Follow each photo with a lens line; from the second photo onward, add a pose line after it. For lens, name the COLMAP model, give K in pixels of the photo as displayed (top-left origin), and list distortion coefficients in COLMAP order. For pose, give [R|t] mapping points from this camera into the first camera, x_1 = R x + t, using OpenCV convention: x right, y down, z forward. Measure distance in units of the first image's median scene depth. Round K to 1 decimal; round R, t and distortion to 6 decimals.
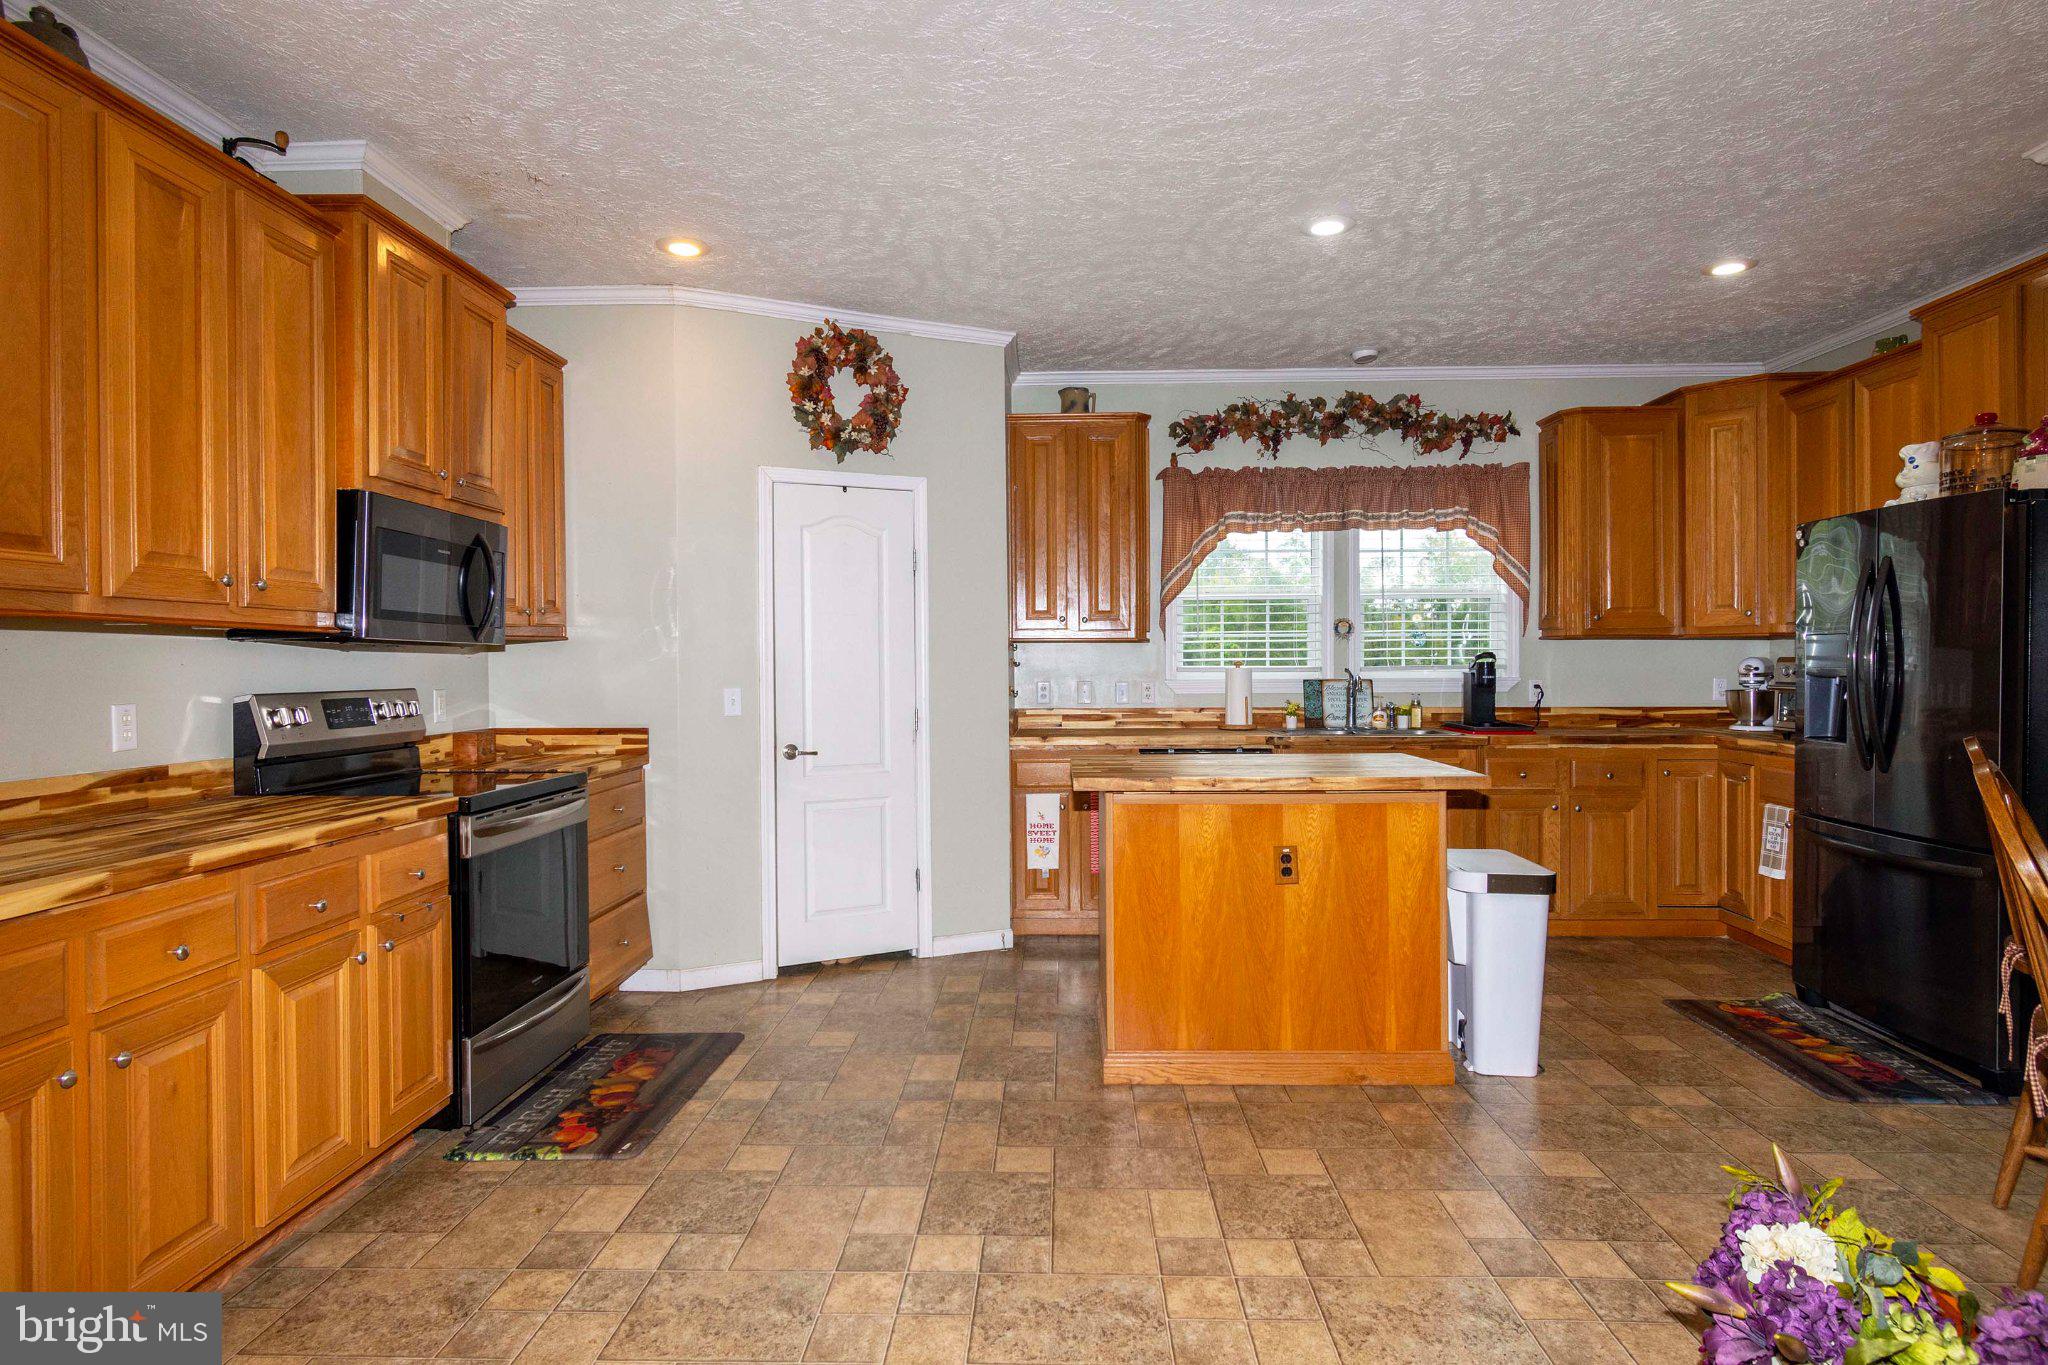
lens RADIAL K [[1110.9, 0, 1025.7], [0, 1110.9, 674.5], [0, 0, 1]] dist [0.000320, -0.005277]
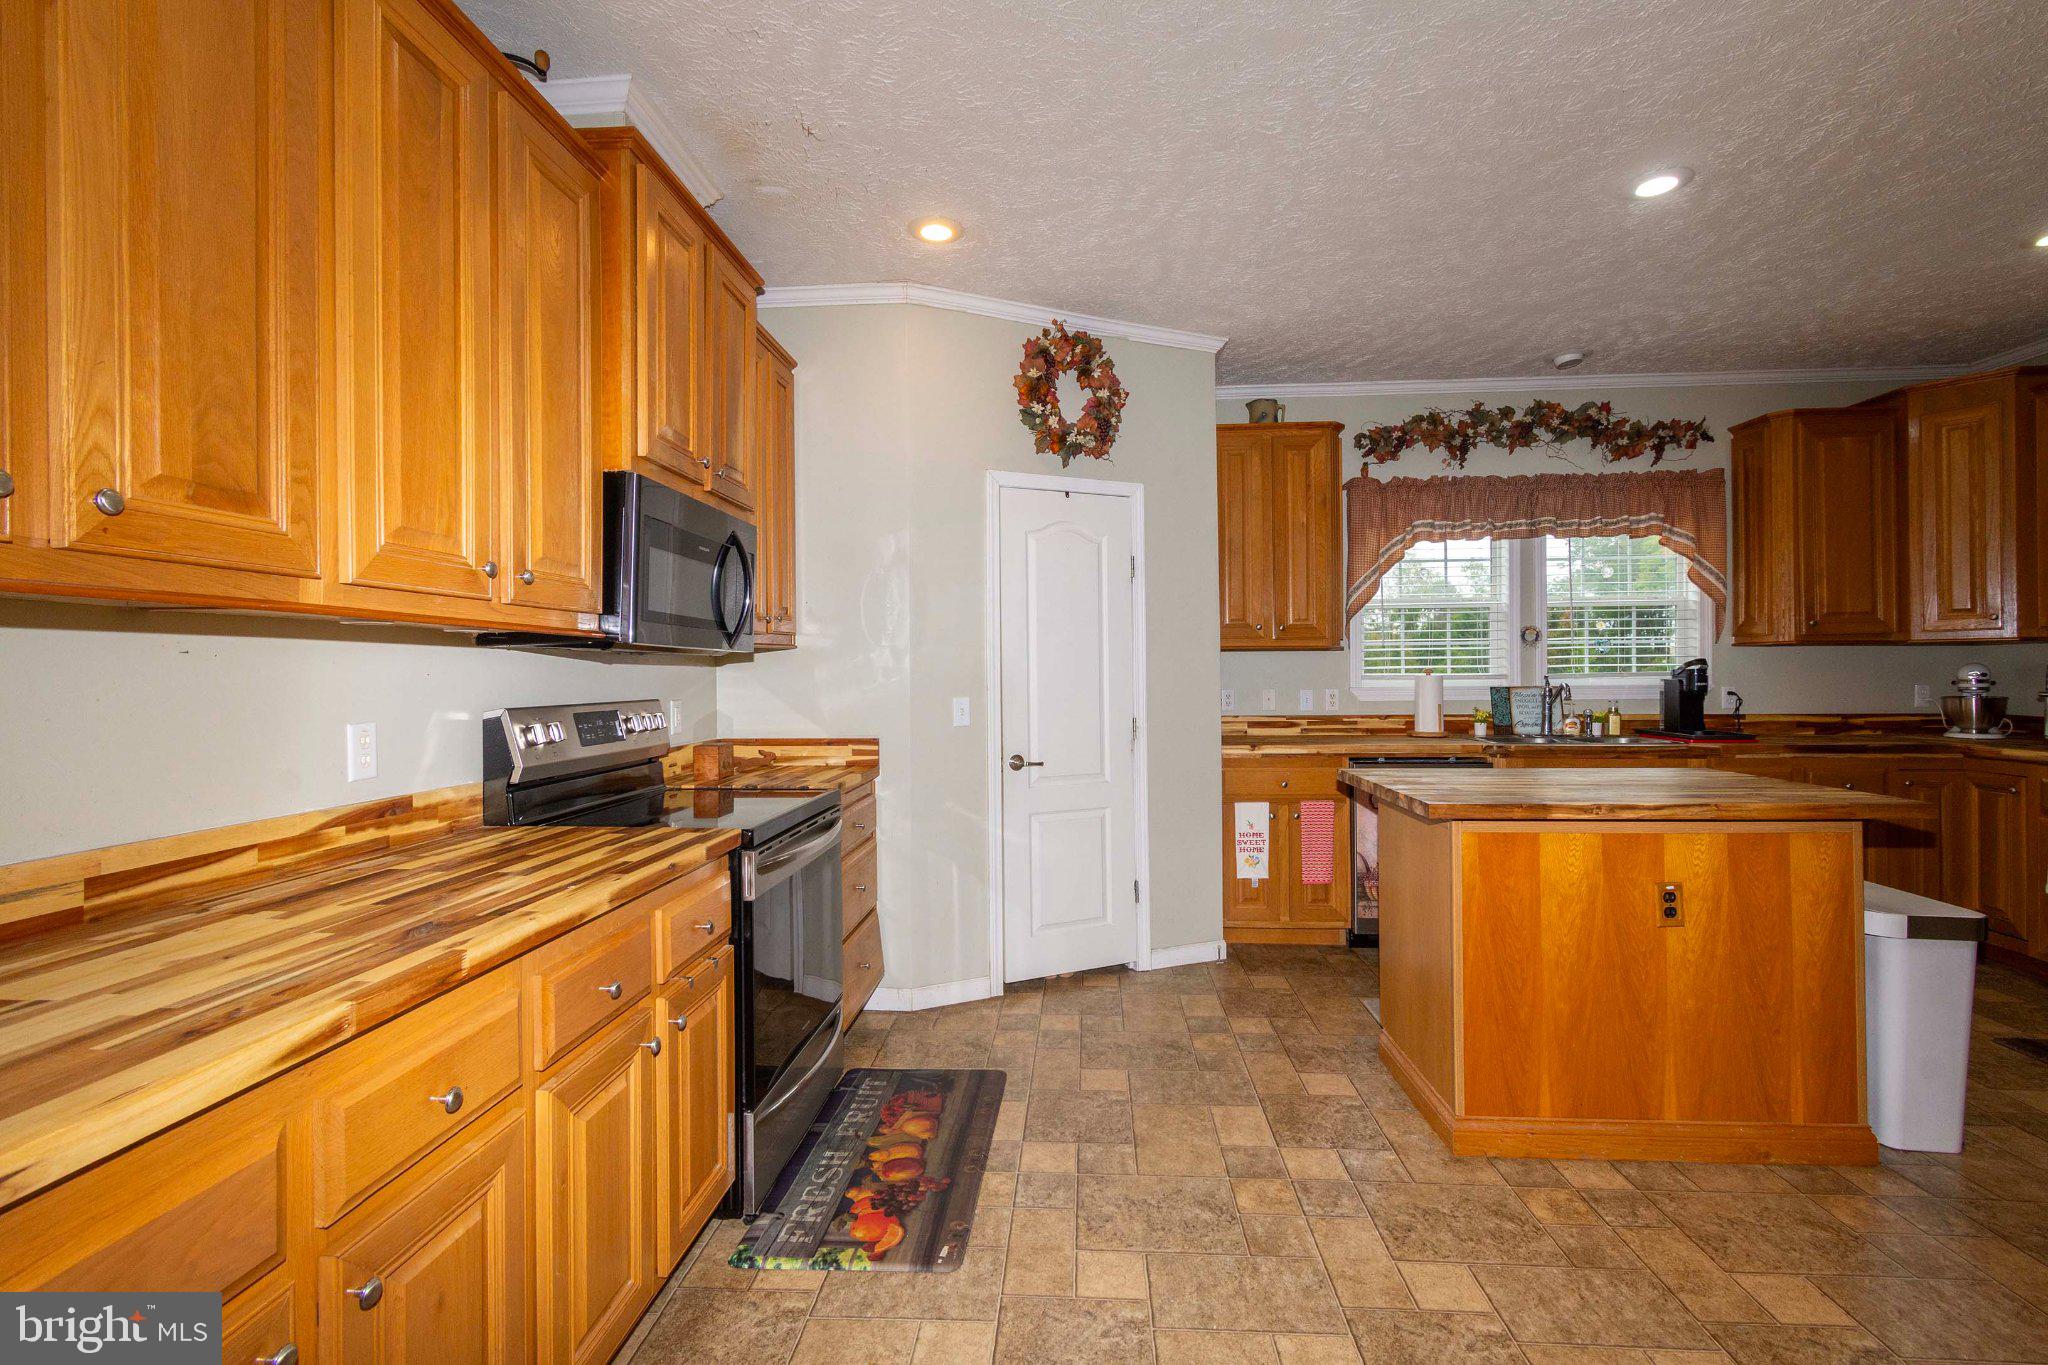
lens RADIAL K [[903.2, 0, 1022.9], [0, 903.2, 672.3], [0, 0, 1]] dist [-0.000132, -0.000117]
pose [[0.999186, -0.002570, -0.040266, -0.179565], [0.002169, 0.999948, -0.010007, -0.001737], [0.040290, 0.009911, 0.999139, 0.212082]]
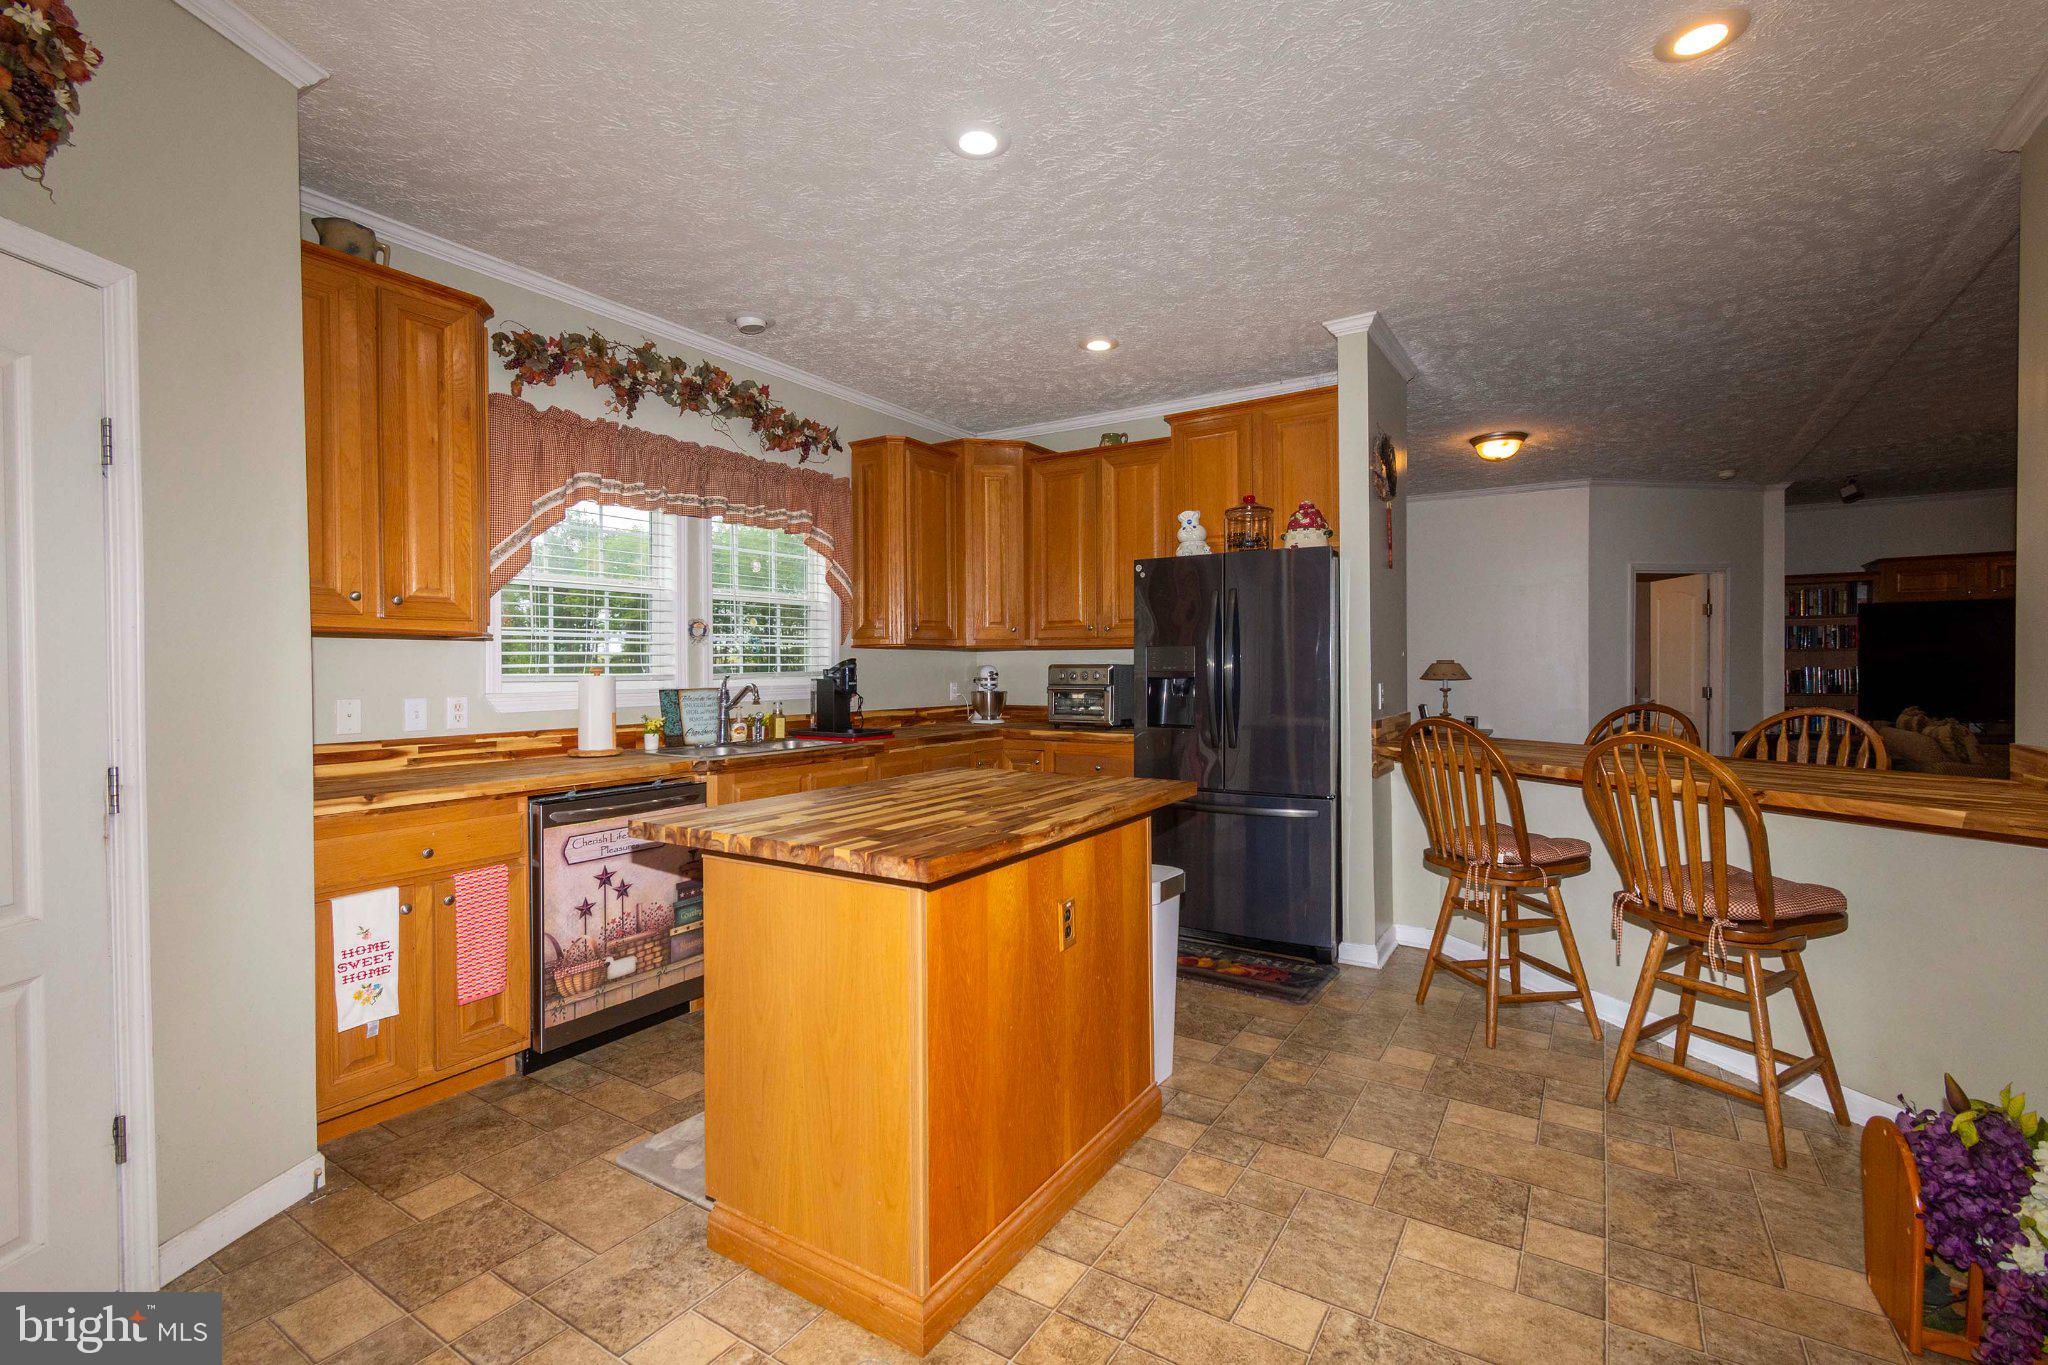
lens RADIAL K [[903.2, 0, 1031.5], [0, 903.2, 673.8], [0, 0, 1]] dist [-0.000132, -0.000117]
pose [[0.510471, -0.003160, 0.859889, -0.244859], [0.012944, 0.999908, -0.004009, -0.001241], [-0.859798, 0.013177, 0.510465, 0.528228]]
